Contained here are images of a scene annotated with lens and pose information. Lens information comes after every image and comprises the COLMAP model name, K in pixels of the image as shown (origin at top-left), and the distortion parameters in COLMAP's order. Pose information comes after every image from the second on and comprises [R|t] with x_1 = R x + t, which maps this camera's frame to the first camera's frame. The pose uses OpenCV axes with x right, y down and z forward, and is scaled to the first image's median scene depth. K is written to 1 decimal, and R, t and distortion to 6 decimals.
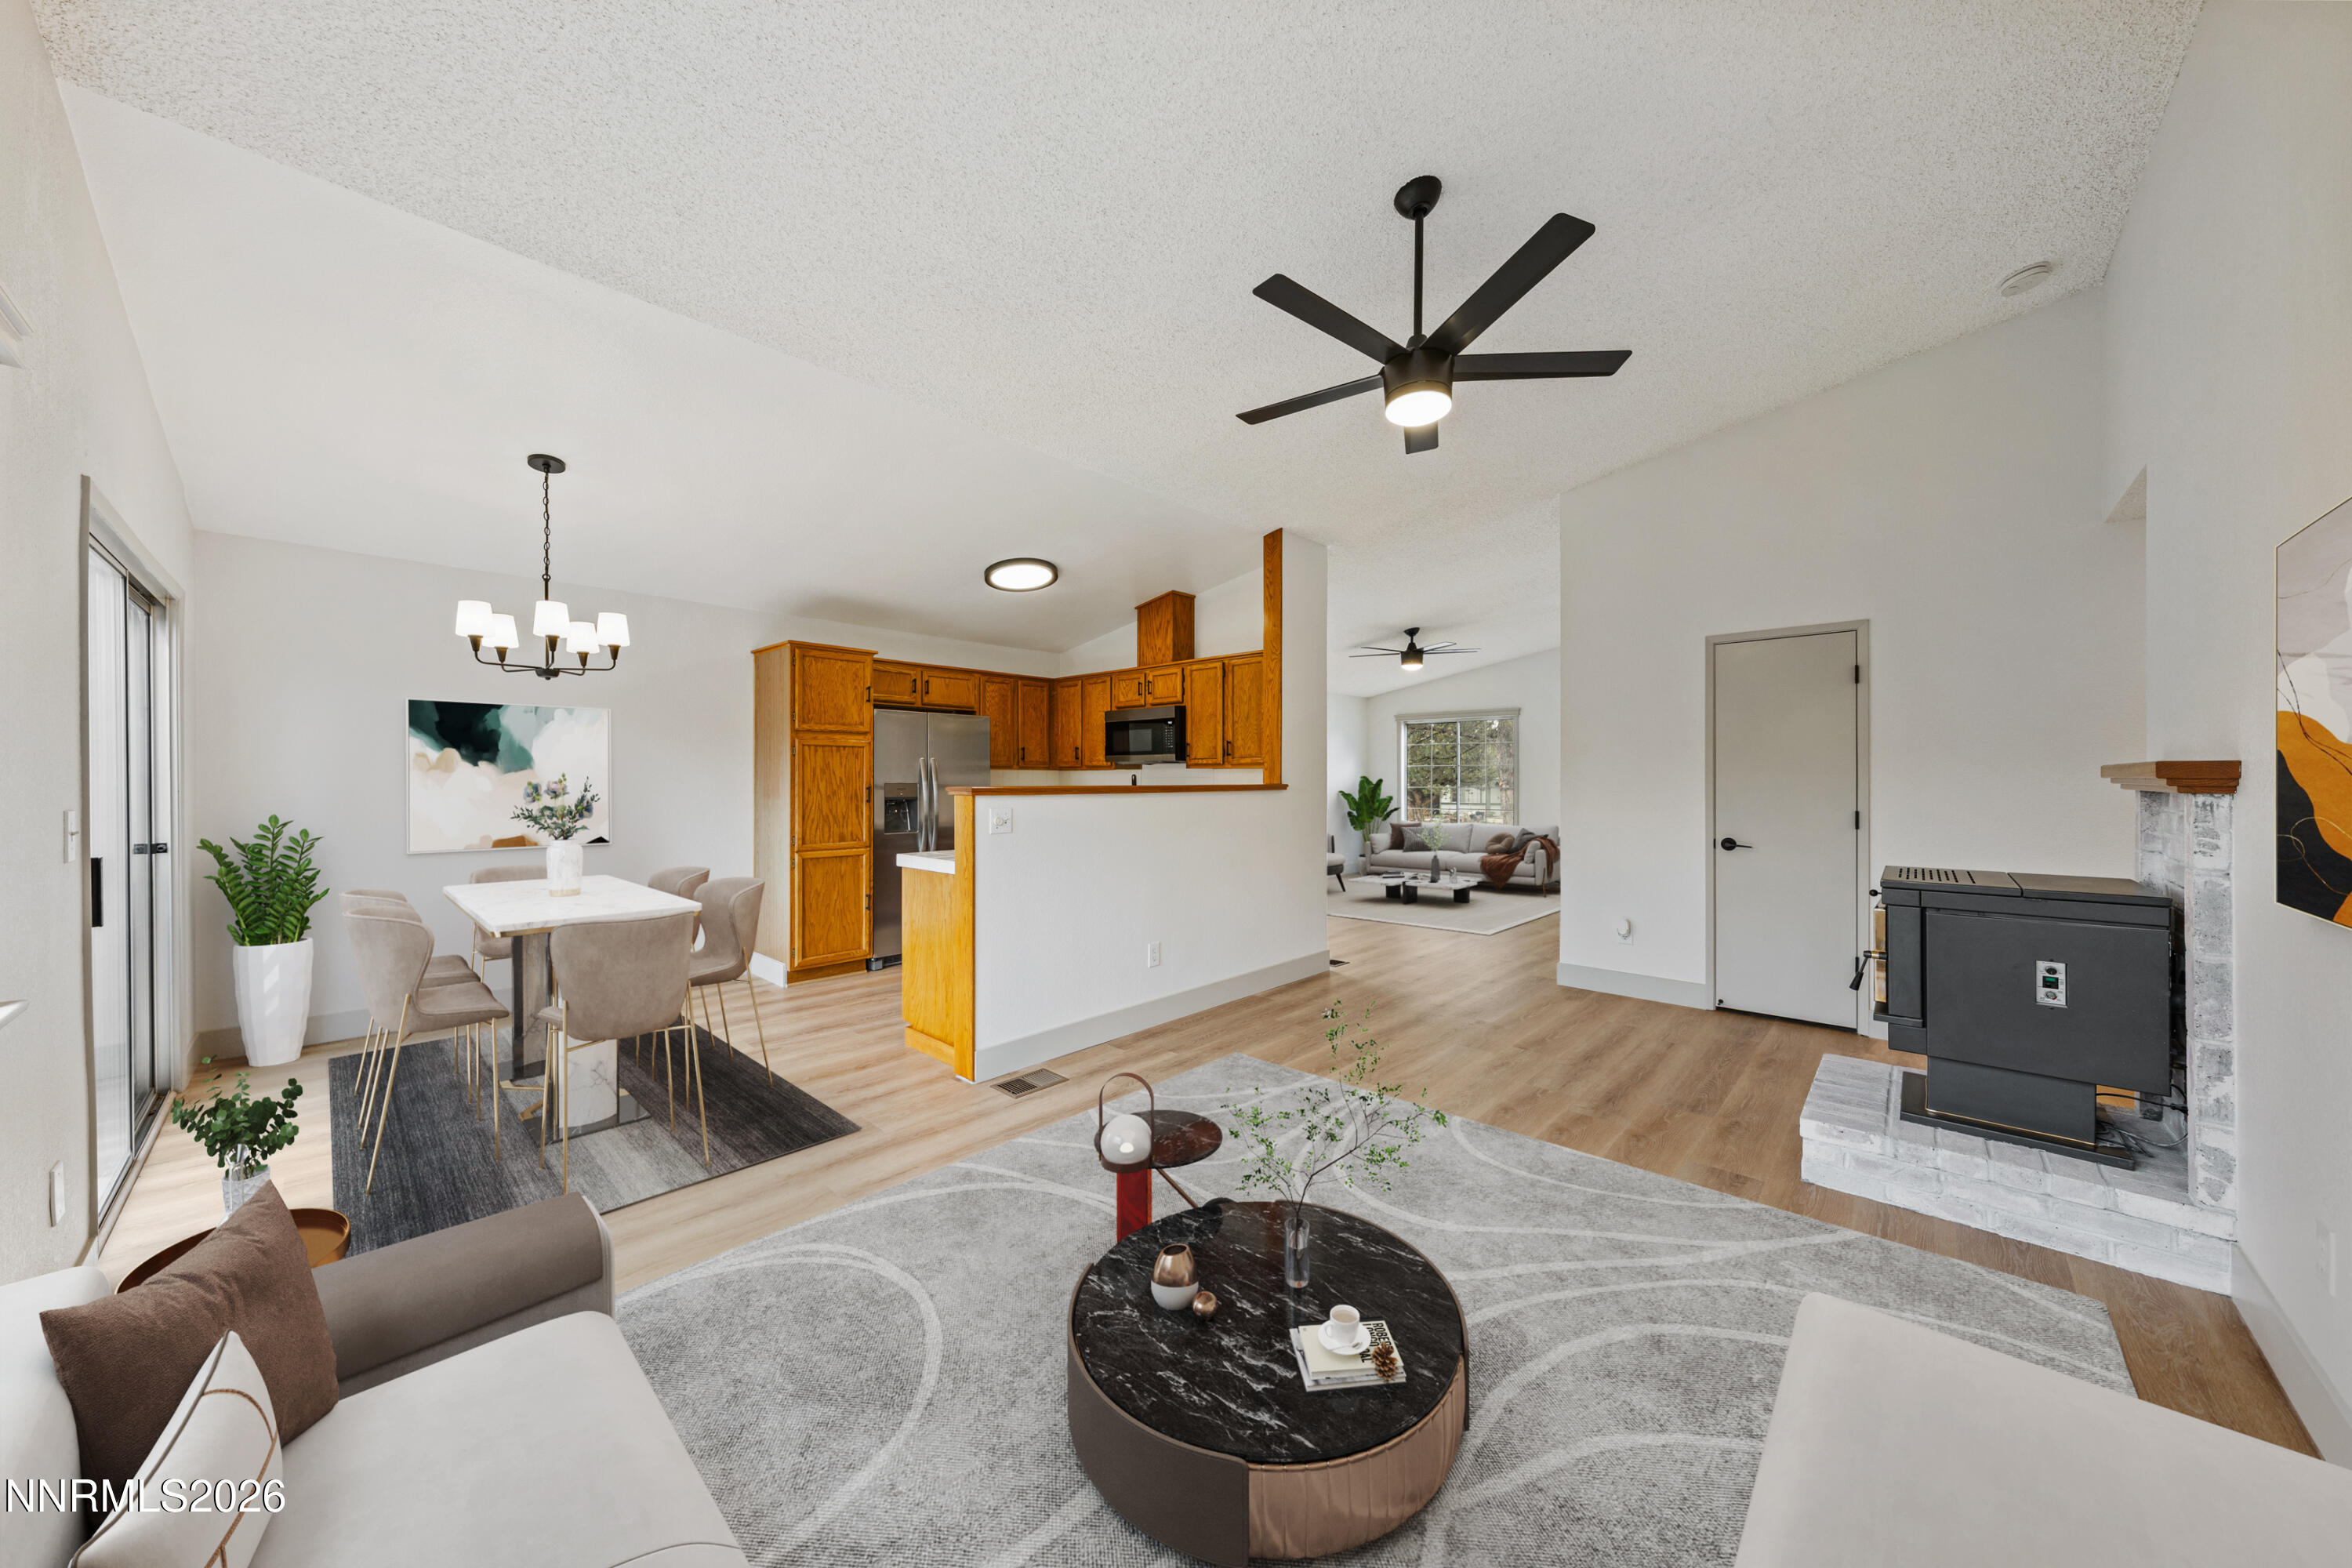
lens RADIAL K [[808.7, 0, 1154.4], [0, 808.7, 778.2], [0, 0, 1]] dist [0.001142, 0.000043]
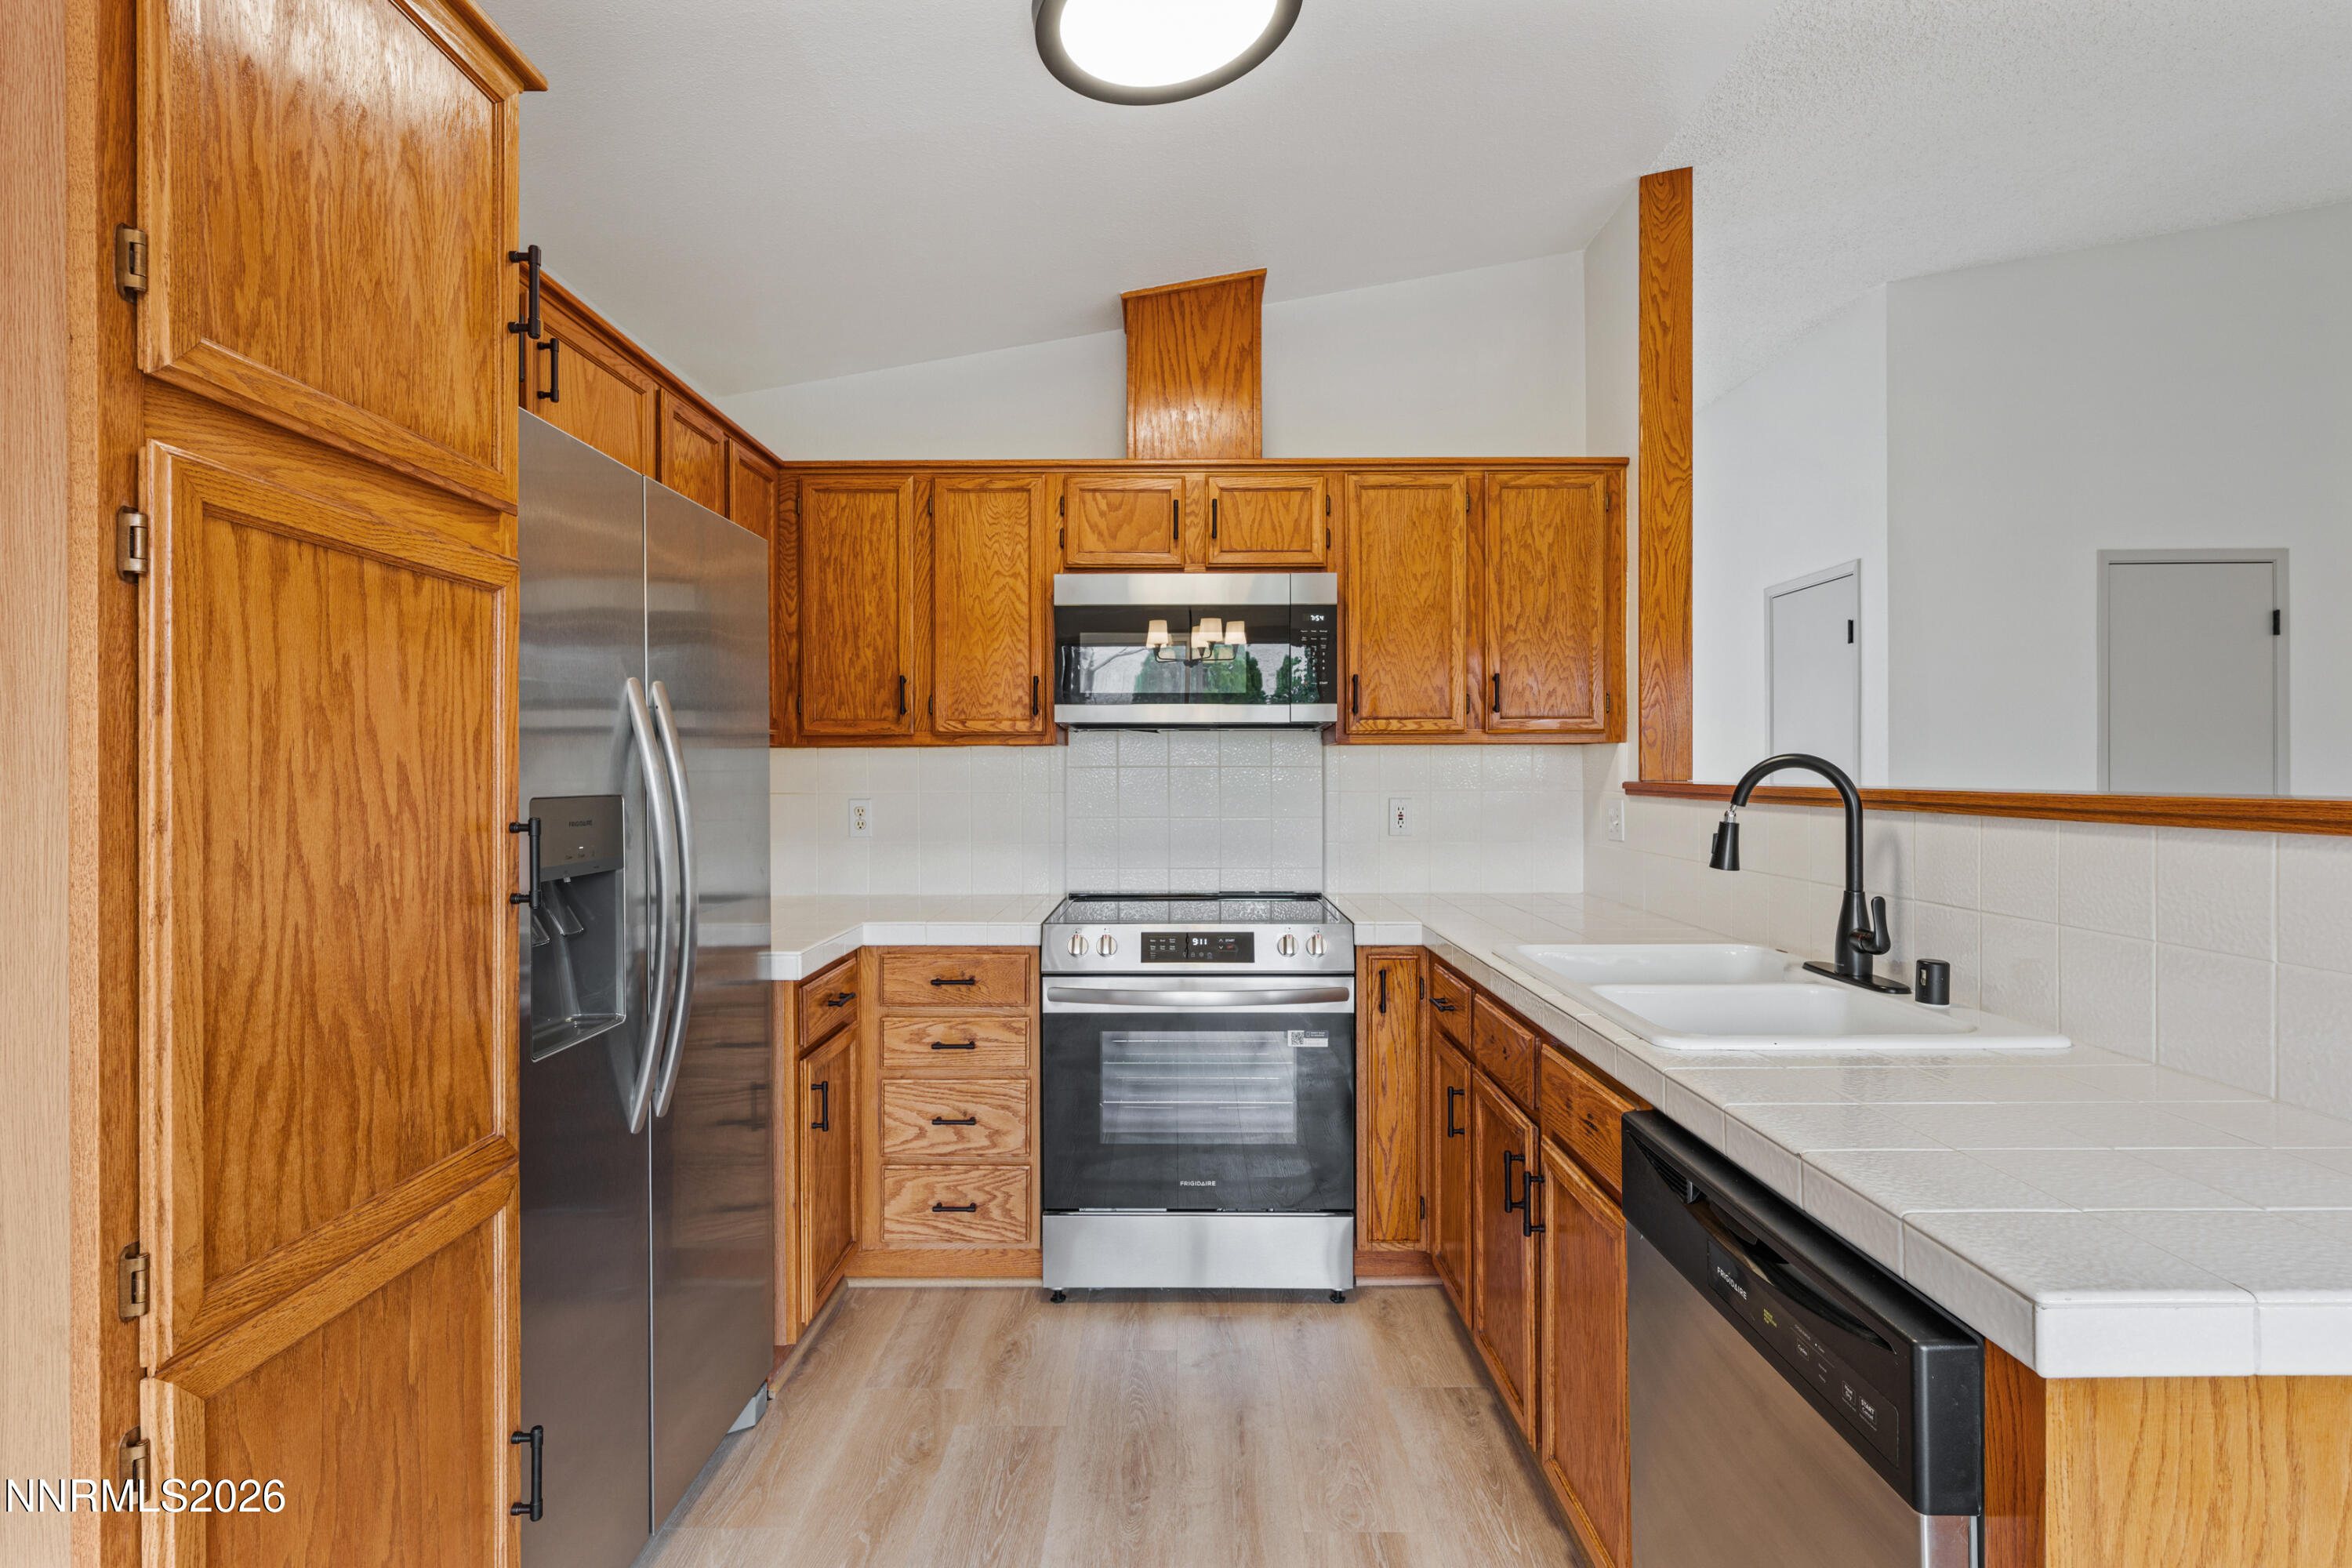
lens RADIAL K [[1134.1, 0, 1176.0], [0, 1134.1, 767.3], [0, 0, 1]] dist [0.000295, 0.000252]
pose [[0.716543, -0.001771, 0.697540, -0.431350], [0.004603, 0.999987, -0.002189, 0.000400], [-0.697527, 0.004780, 0.716542, 0.738100]]
